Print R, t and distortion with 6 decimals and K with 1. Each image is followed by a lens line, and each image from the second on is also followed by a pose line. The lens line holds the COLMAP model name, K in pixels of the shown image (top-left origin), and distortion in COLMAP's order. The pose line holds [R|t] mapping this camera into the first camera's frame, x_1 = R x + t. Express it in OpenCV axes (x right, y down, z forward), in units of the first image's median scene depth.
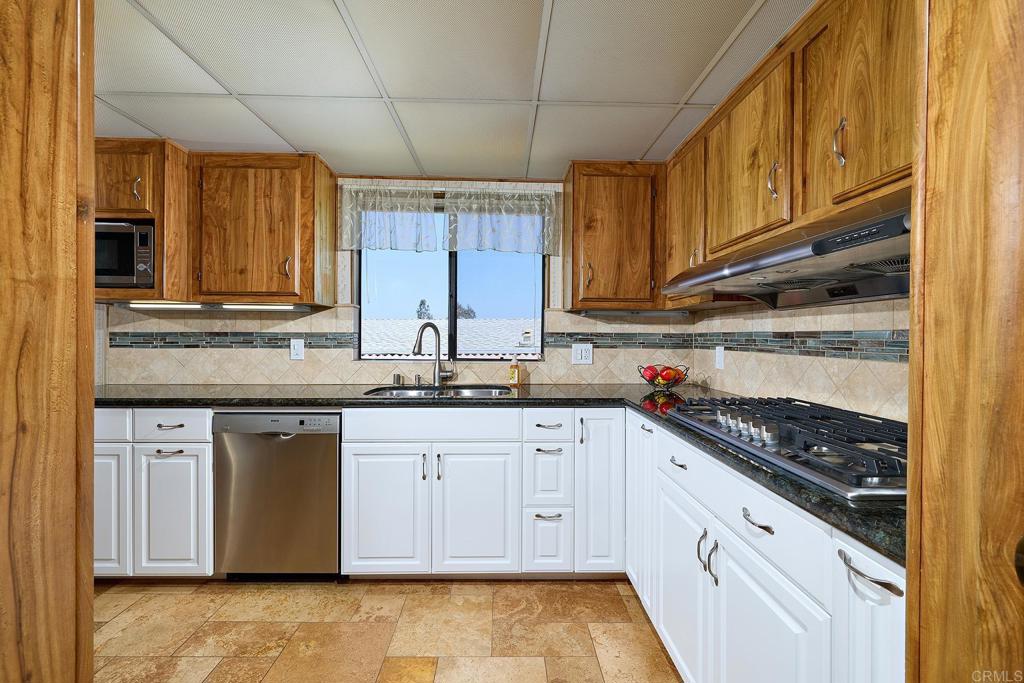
lens RADIAL K [[445.3, 0, 508.4], [0, 445.3, 339.3], [0, 0, 1]] dist [0.000751, 0.000160]
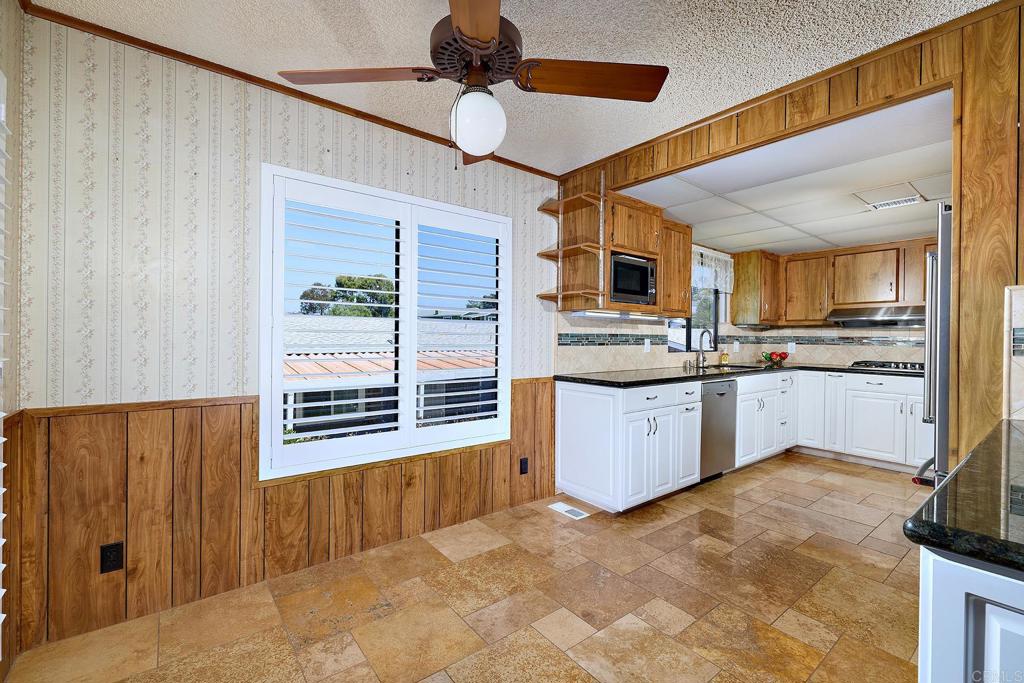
lens RADIAL K [[445.3, 0, 508.4], [0, 445.3, 339.3], [0, 0, 1]] dist [0.000751, 0.000160]
pose [[0.802177, 0.000846, 0.597086, -1.809358], [-0.003714, 0.999987, 0.003574, -0.003142], [-0.597075, -0.005085, 0.802169, 0.075796]]
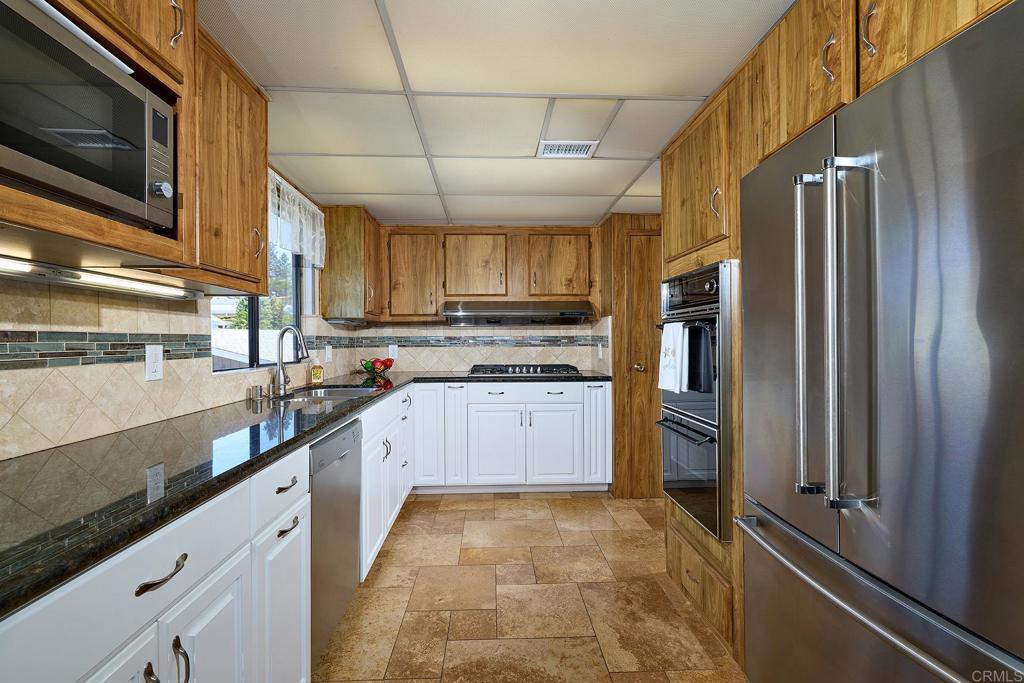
lens RADIAL K [[445.3, 0, 508.4], [0, 445.3, 339.3], [0, 0, 1]] dist [0.000751, 0.000160]
pose [[-0.020940, -0.001812, 0.999779, -1.107226], [0.011489, 0.999932, 0.002053, -0.003911], [-0.999715, 0.011529, -0.020918, 0.564301]]
